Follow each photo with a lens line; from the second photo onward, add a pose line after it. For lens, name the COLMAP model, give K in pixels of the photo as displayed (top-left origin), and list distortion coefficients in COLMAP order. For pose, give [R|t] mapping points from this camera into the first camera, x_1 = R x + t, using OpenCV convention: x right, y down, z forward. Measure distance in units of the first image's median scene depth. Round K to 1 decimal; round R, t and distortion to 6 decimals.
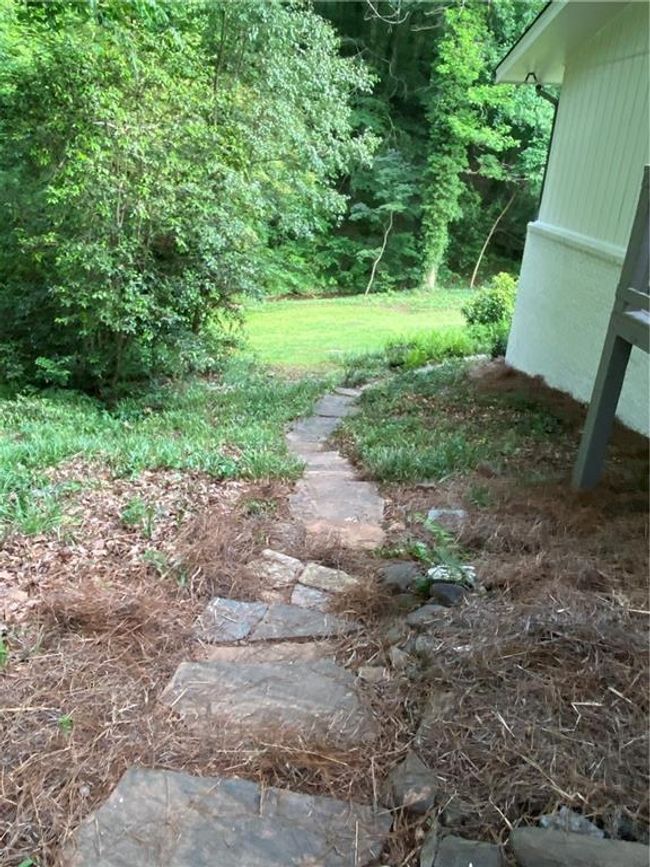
lens RADIAL K [[603.6, 0, 324.0], [0, 603.6, 435.2], [0, 0, 1]] dist [0.010007, 0.001270]
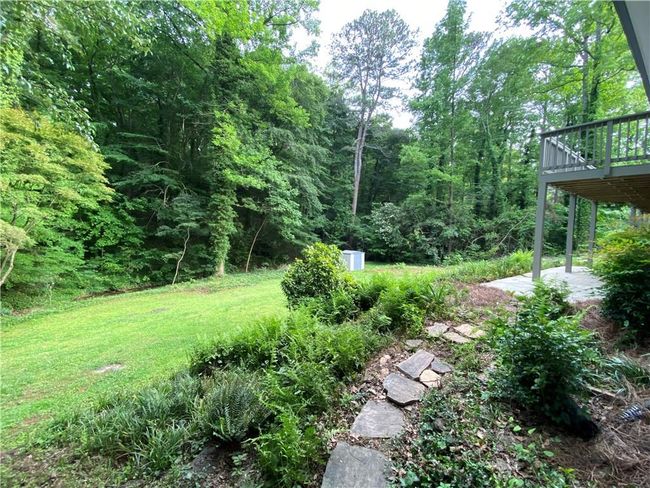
lens RADIAL K [[260.5, 0, 327.3], [0, 260.5, 247.5], [0, 0, 1]] dist [0.002196, 0.000031]
pose [[0.829529, -0.043098, 0.556798, 0.034258], [0.230246, 0.934731, -0.270674, -0.067954], [-0.508791, 0.352733, 0.785310, 0.317936]]
